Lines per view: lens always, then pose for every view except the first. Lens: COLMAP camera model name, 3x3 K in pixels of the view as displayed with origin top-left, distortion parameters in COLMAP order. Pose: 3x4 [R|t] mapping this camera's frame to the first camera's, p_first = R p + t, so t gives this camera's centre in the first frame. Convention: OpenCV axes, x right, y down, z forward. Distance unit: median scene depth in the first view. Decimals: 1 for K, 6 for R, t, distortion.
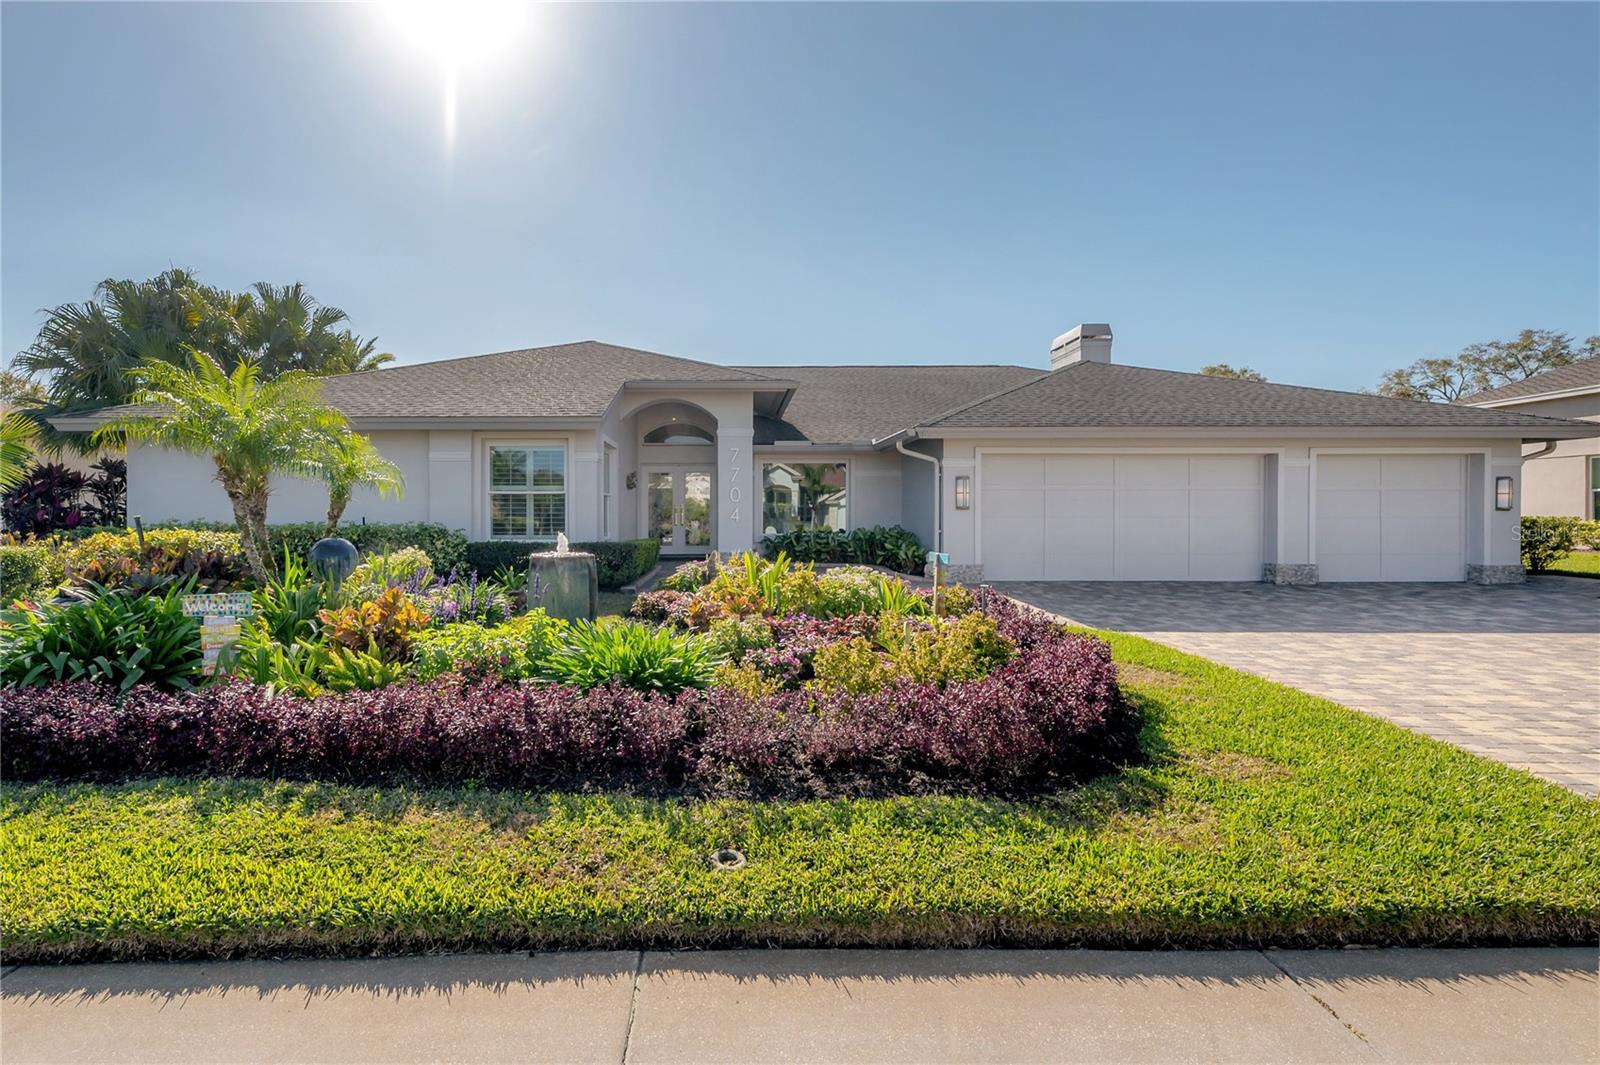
lens RADIAL K [[651.8, 0, 797.6], [0, 651.8, 512.4], [0, 0, 1]] dist [0.000475, -0.000084]
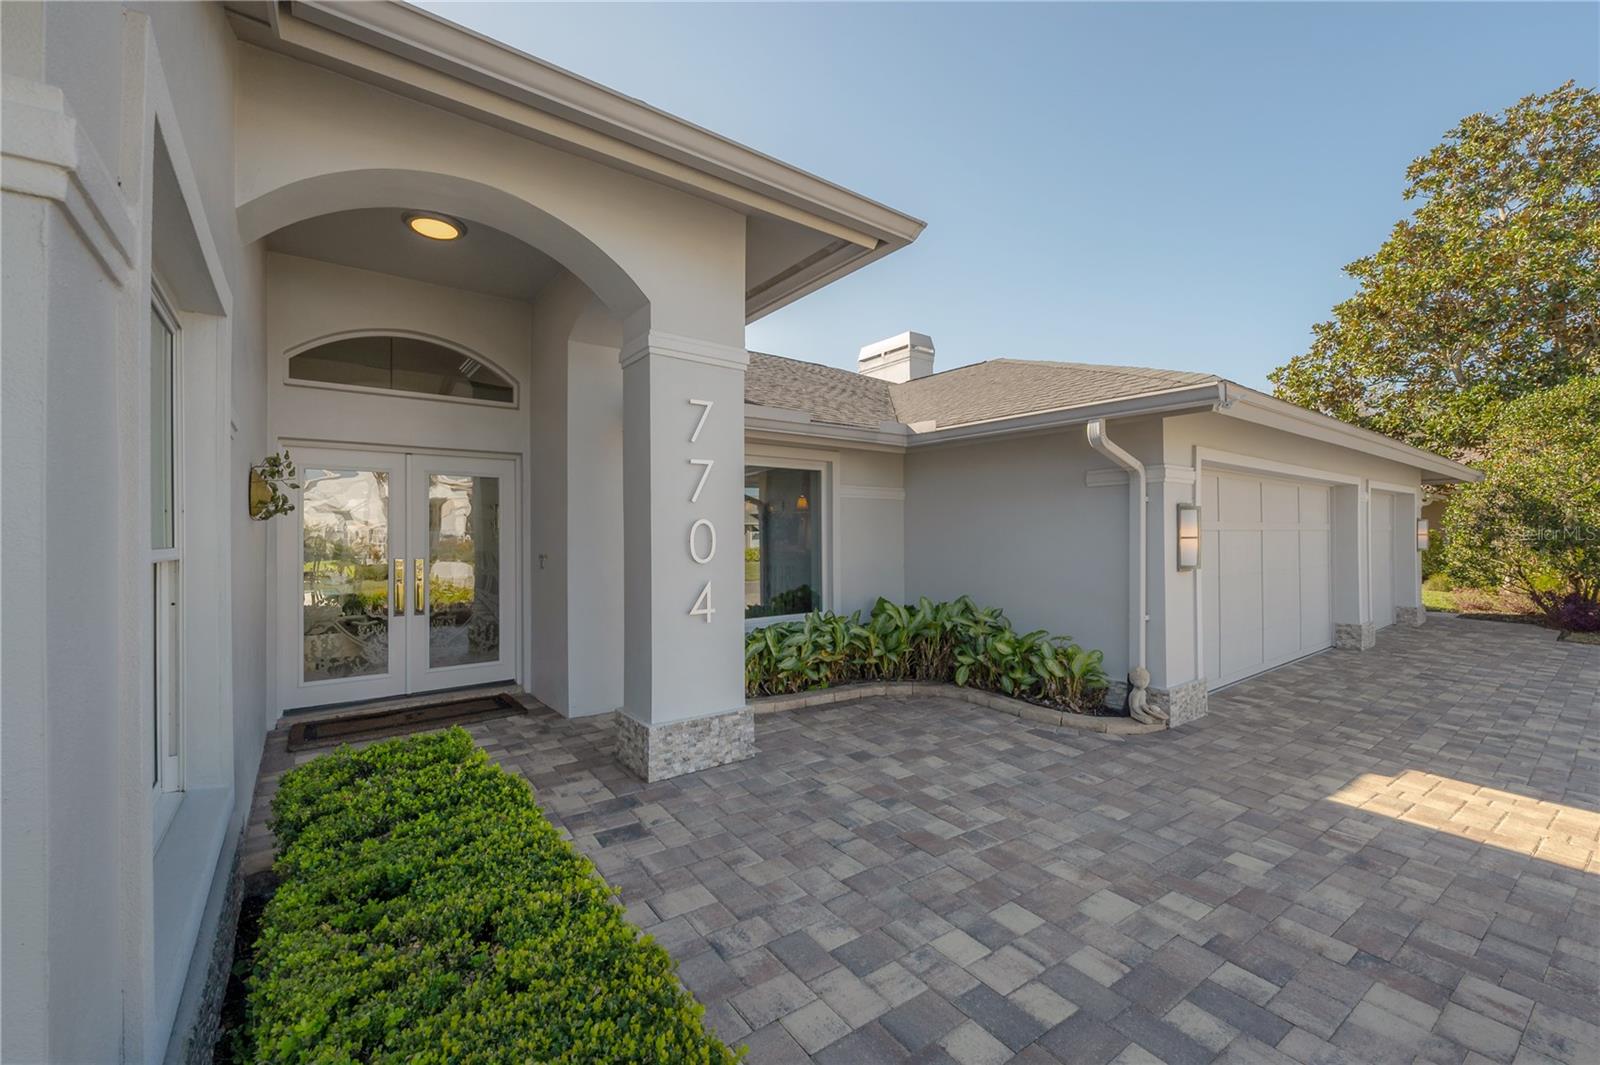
lens RADIAL K [[635.6, 0, 774.5], [0, 635.6, 532.3], [0, 0, 1]] dist [-0.002108, -0.000171]
pose [[0.815190, -0.000235, 0.579194, -0.270740], [0.007882, 0.999912, -0.010688, -0.030694], [-0.579140, 0.013278, 0.815120, 0.781267]]
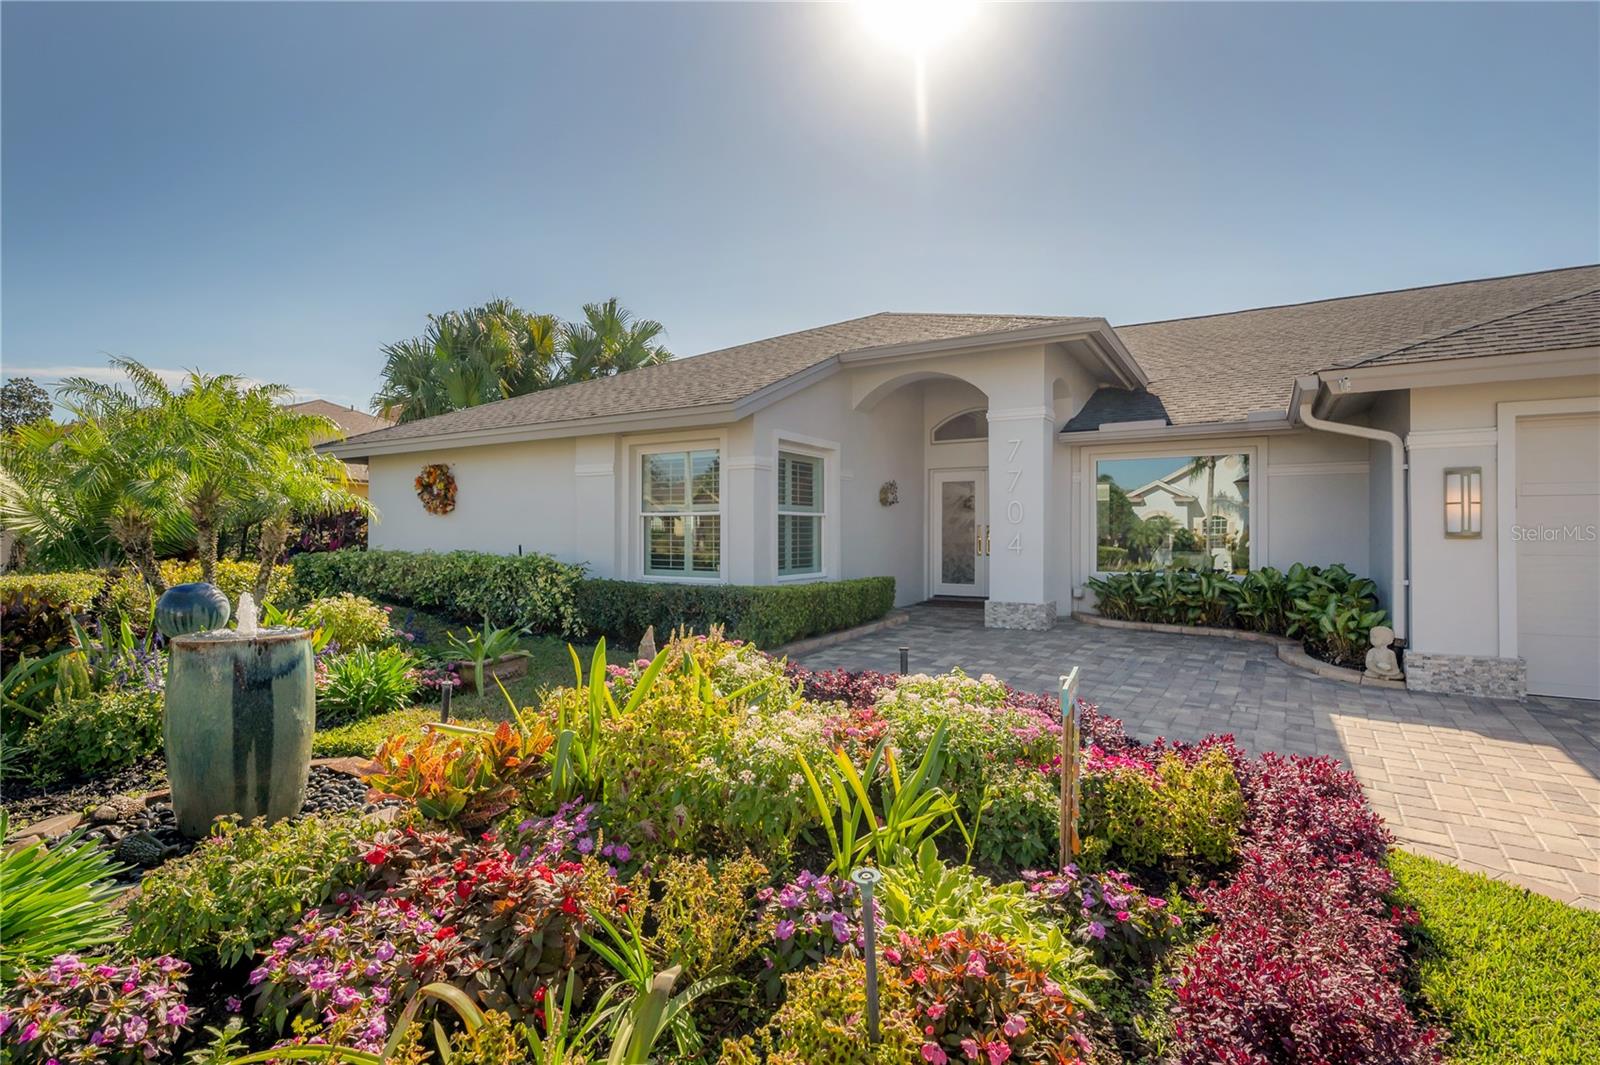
lens RADIAL K [[776.0, 0, 800.0], [0, 776.0, 532.5], [0, 0, 1]] dist [0.003511, 0.000288]
pose [[0.842968, 0.002470, -0.537958, 0.151062], [-0.001937, 0.999997, 0.001556, -0.008668], [0.537960, -0.000270, 0.842970, 0.268703]]
